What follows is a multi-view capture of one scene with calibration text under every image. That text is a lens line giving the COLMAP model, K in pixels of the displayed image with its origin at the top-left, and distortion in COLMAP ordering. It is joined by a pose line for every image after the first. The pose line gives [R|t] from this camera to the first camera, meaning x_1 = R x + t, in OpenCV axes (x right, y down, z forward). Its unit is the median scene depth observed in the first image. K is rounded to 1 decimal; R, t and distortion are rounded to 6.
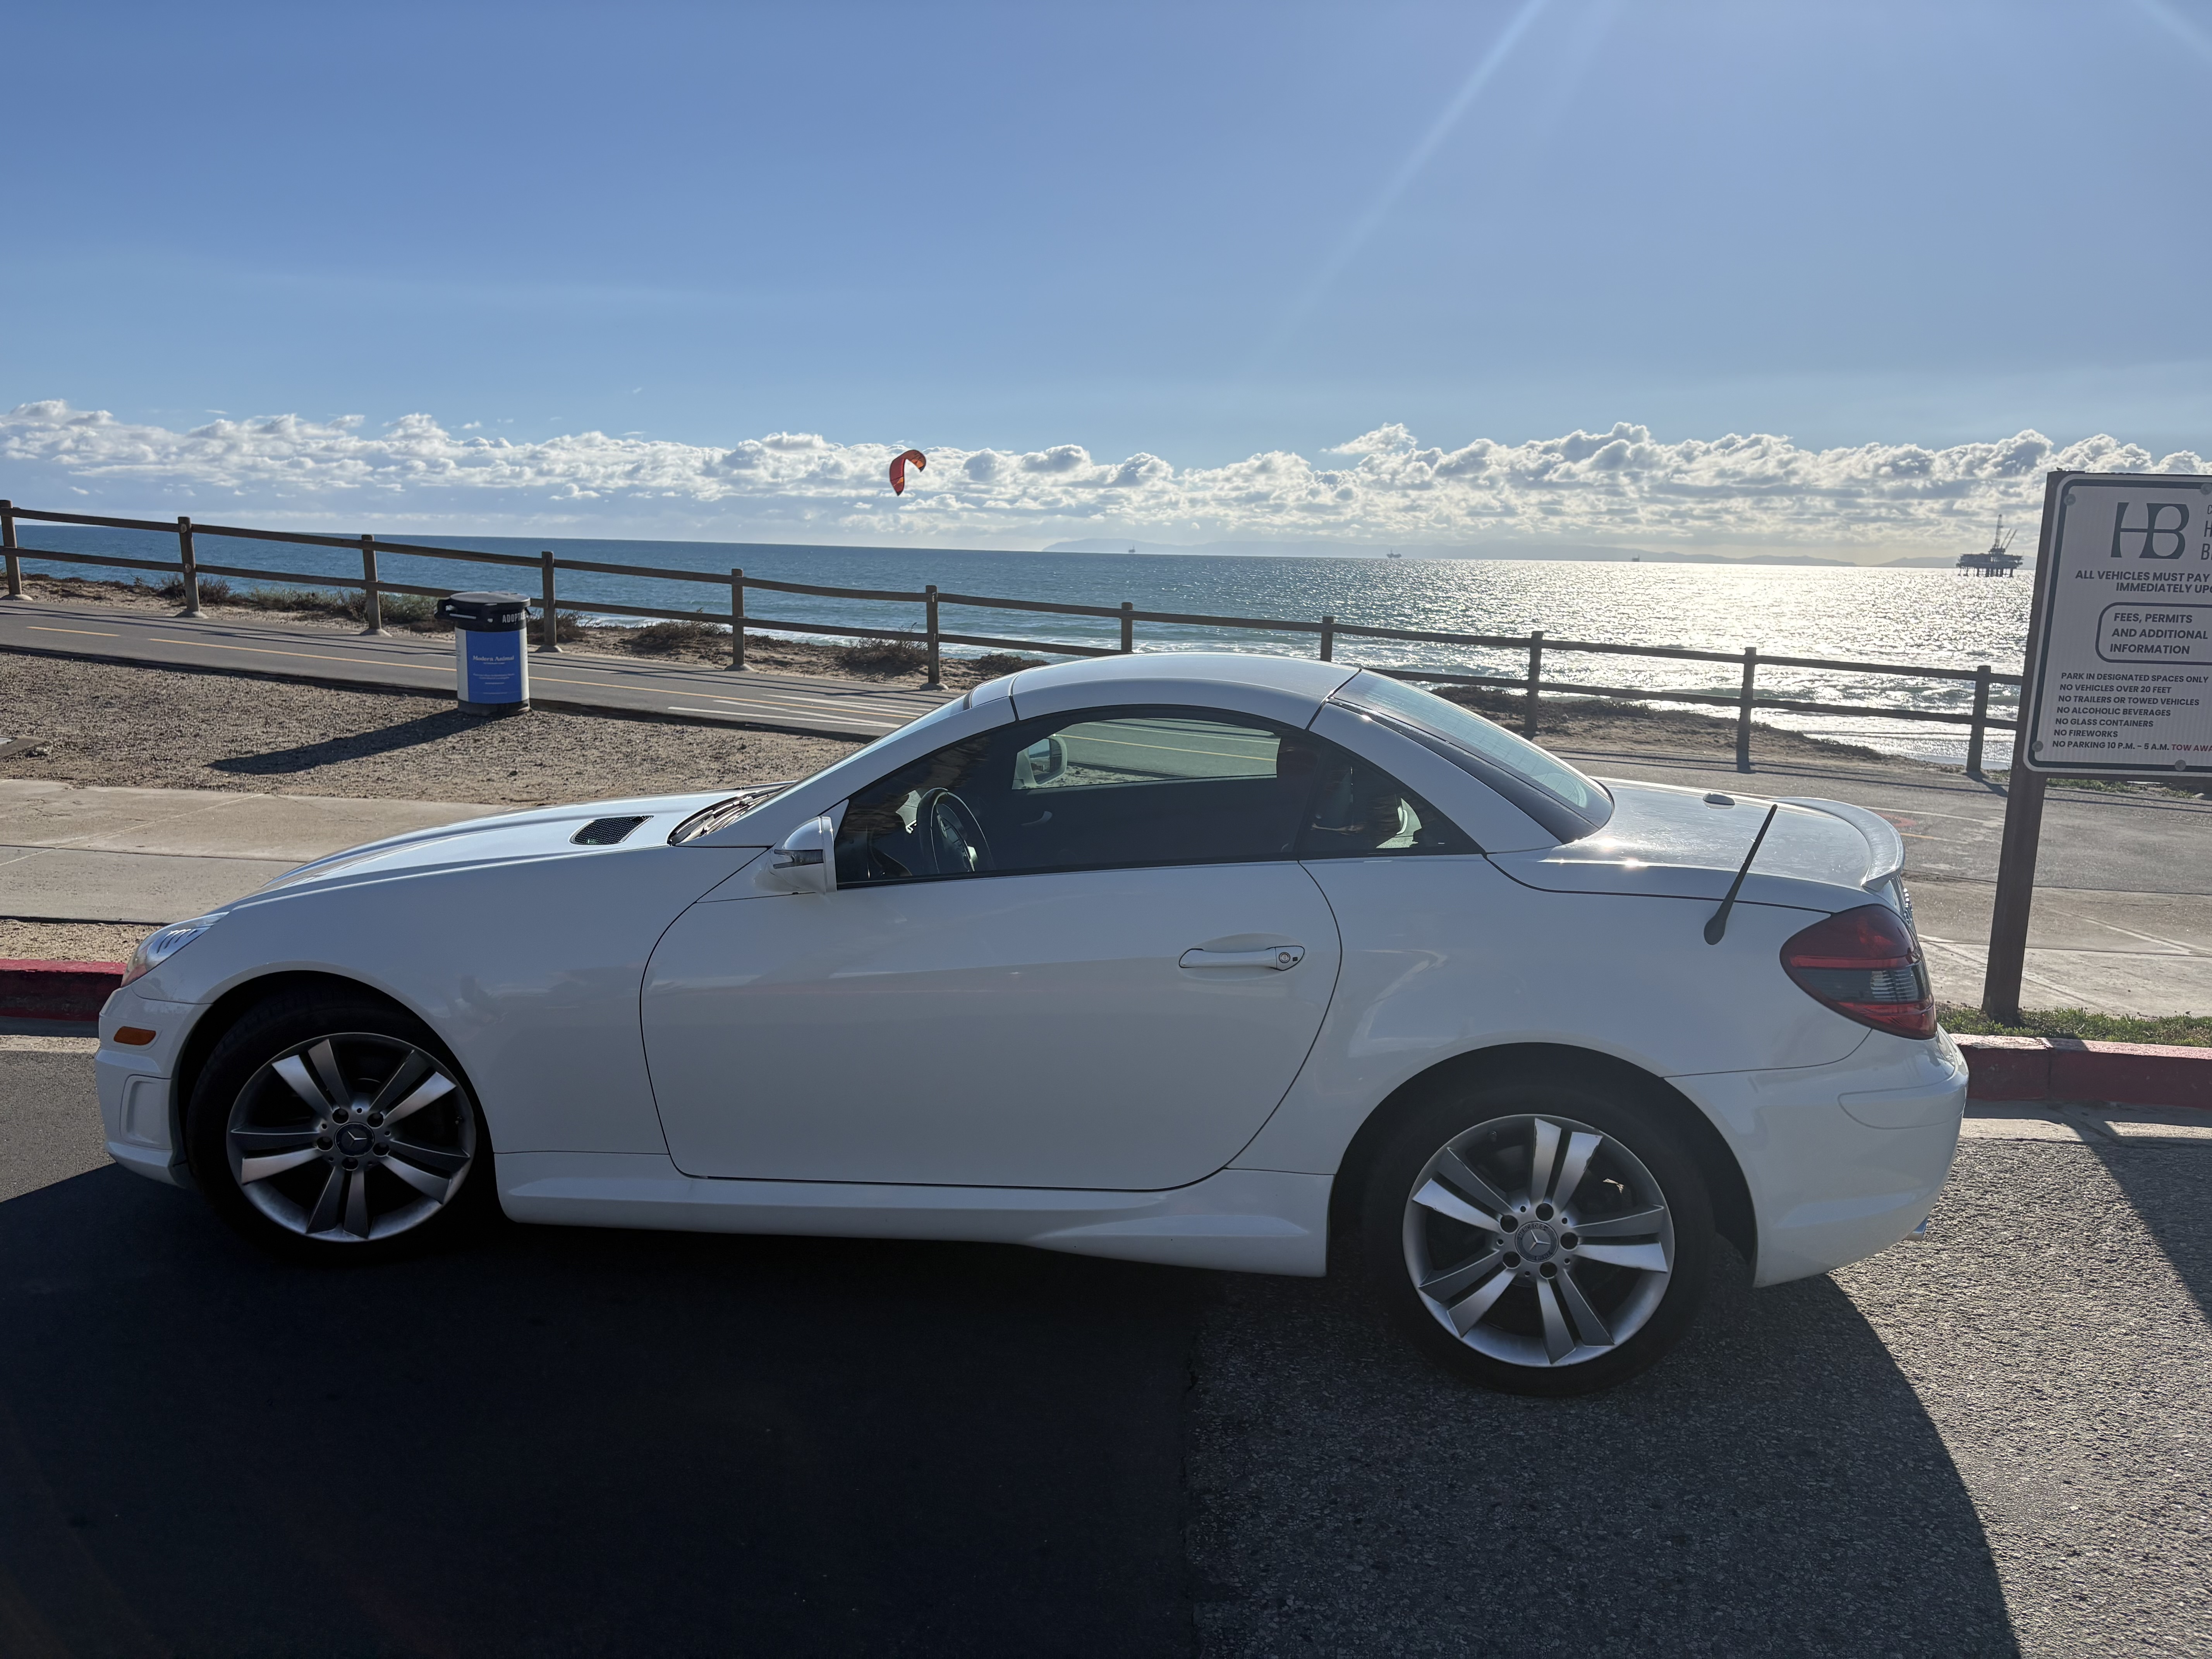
lens RADIAL K [[1681.1, 0, 1108.4], [0, 1681.1, 822.3], [0, 0, 1]] dist [0.031350, -0.027483]
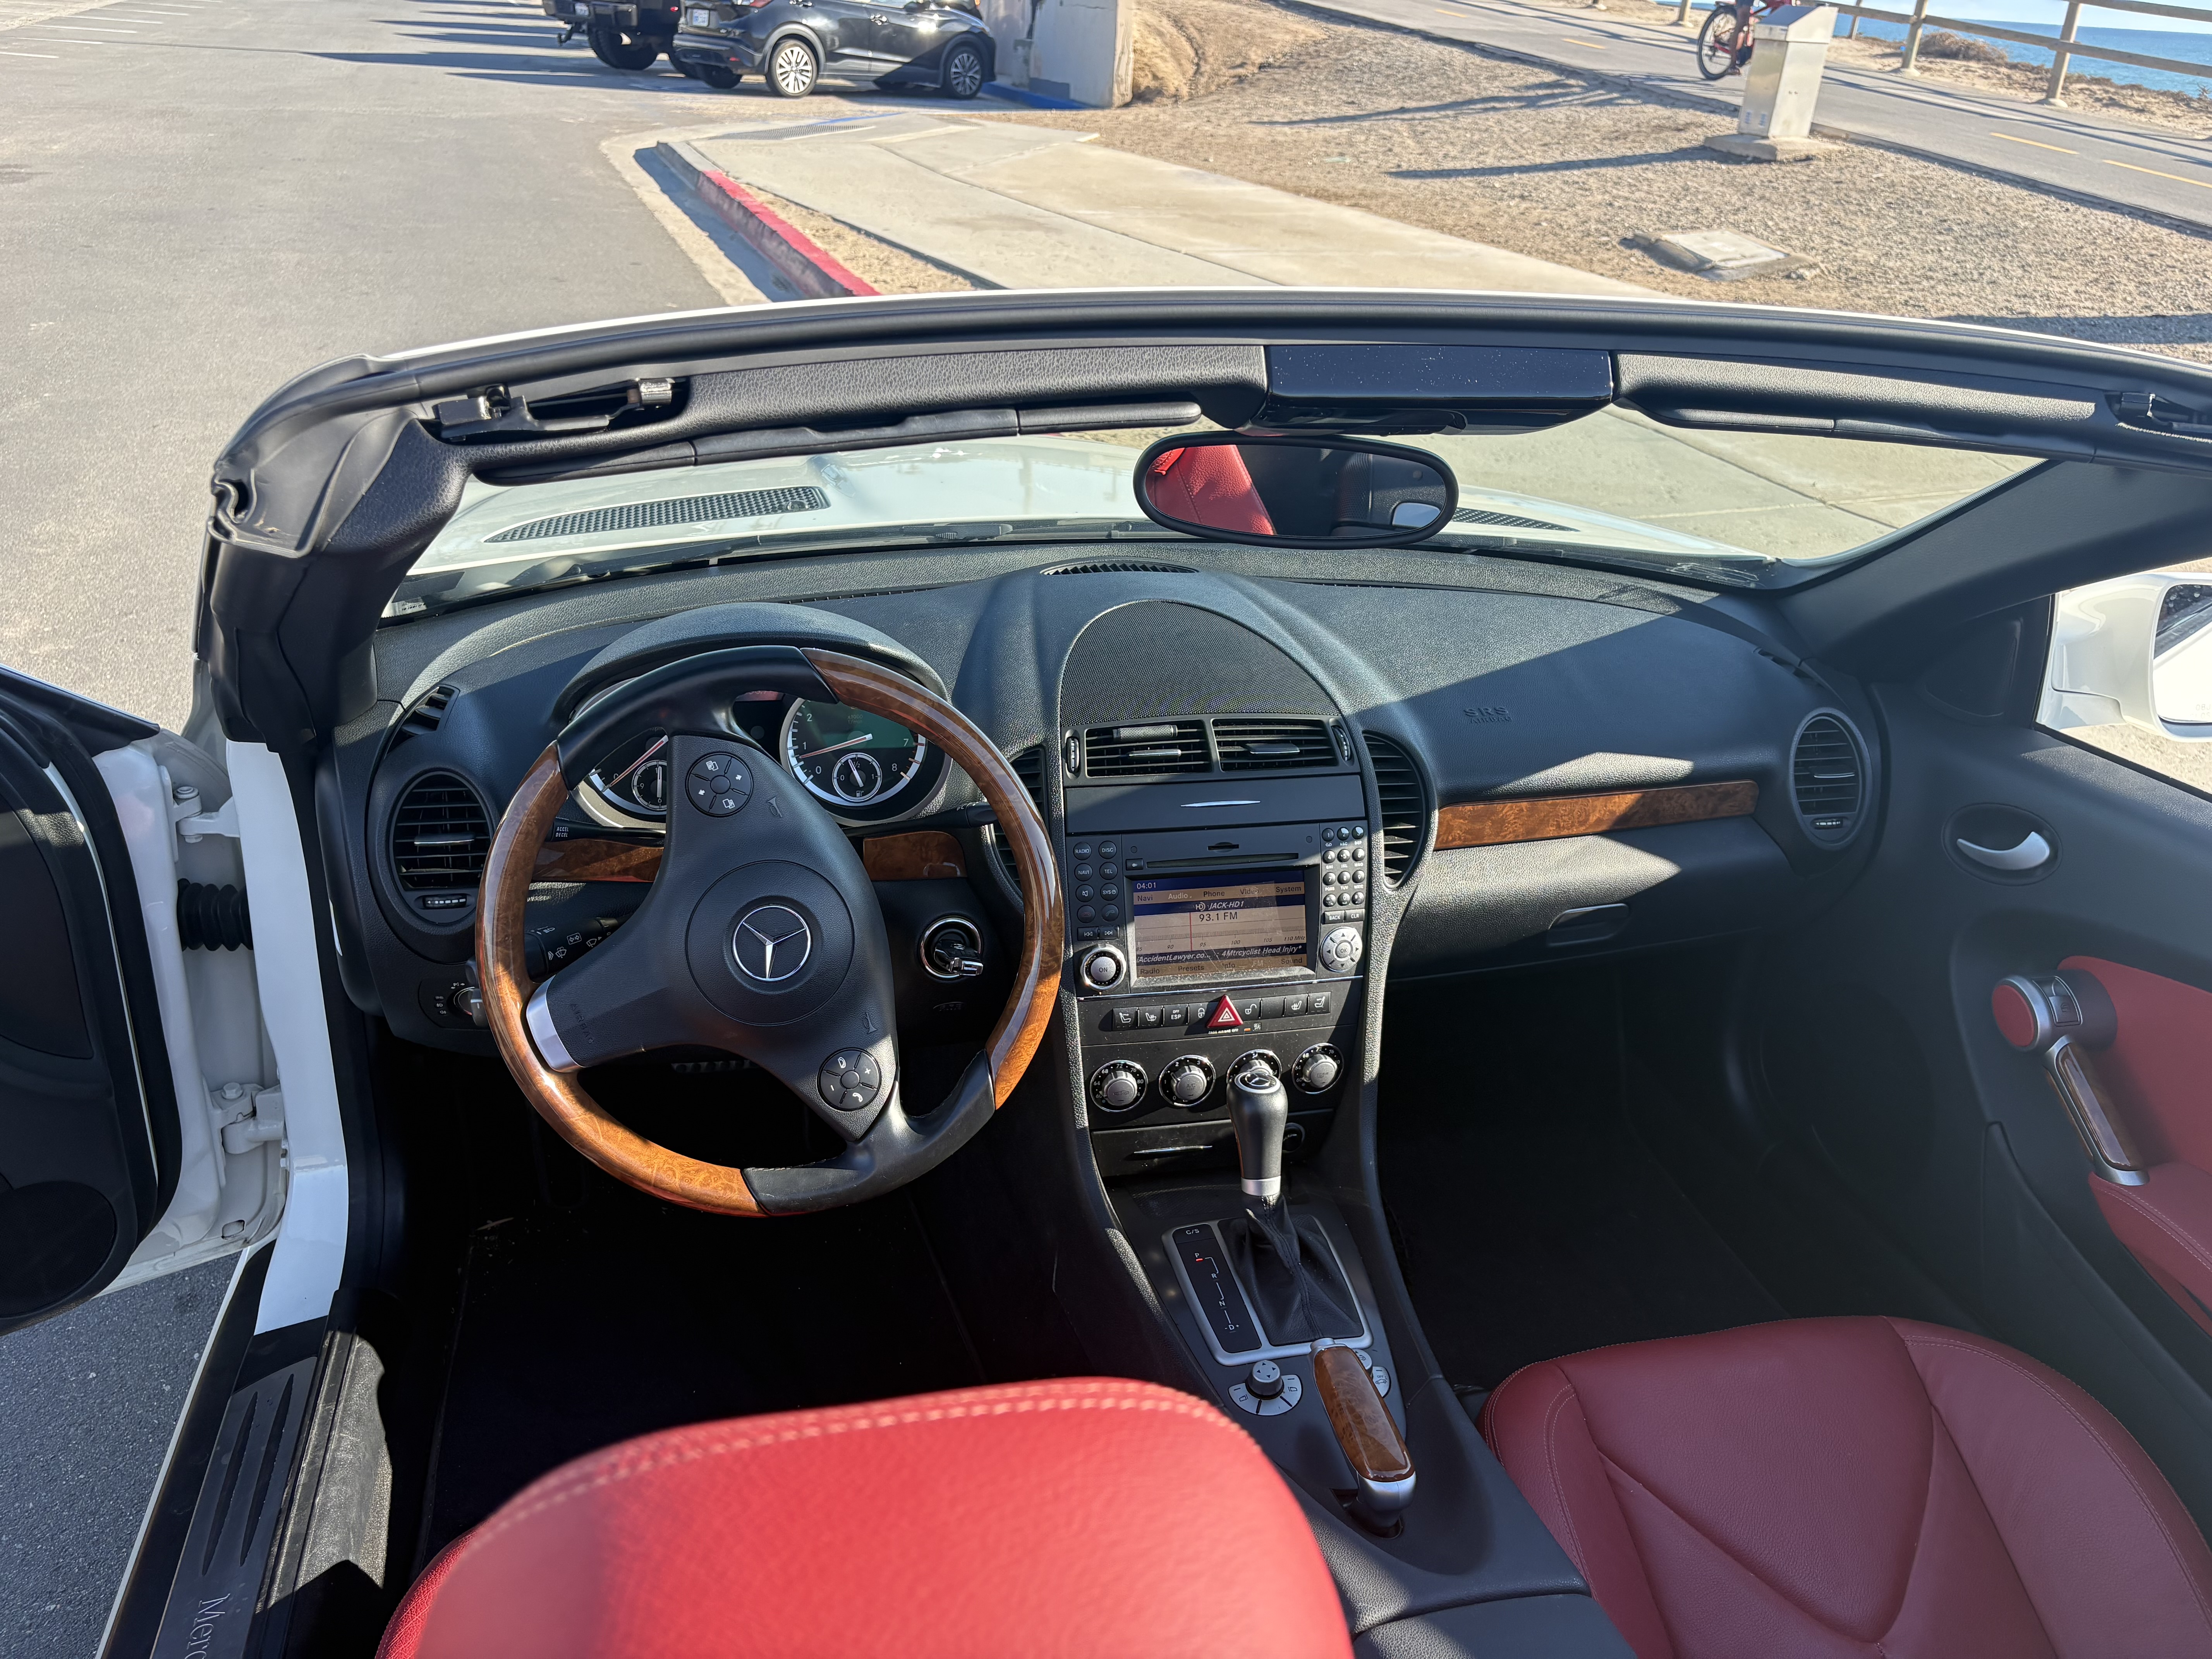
lens RADIAL K [[1668.2, 0, 1106.2], [0, 1668.2, 841.0], [0, 0, 1]] dist [0.052516, -0.061162]
pose [[0.414961, 0.415027, -0.809667, 0.079967], [-0.184167, 0.909794, 0.371964, -0.051039], [0.891005, -0.005237, 0.453963, 0.437225]]
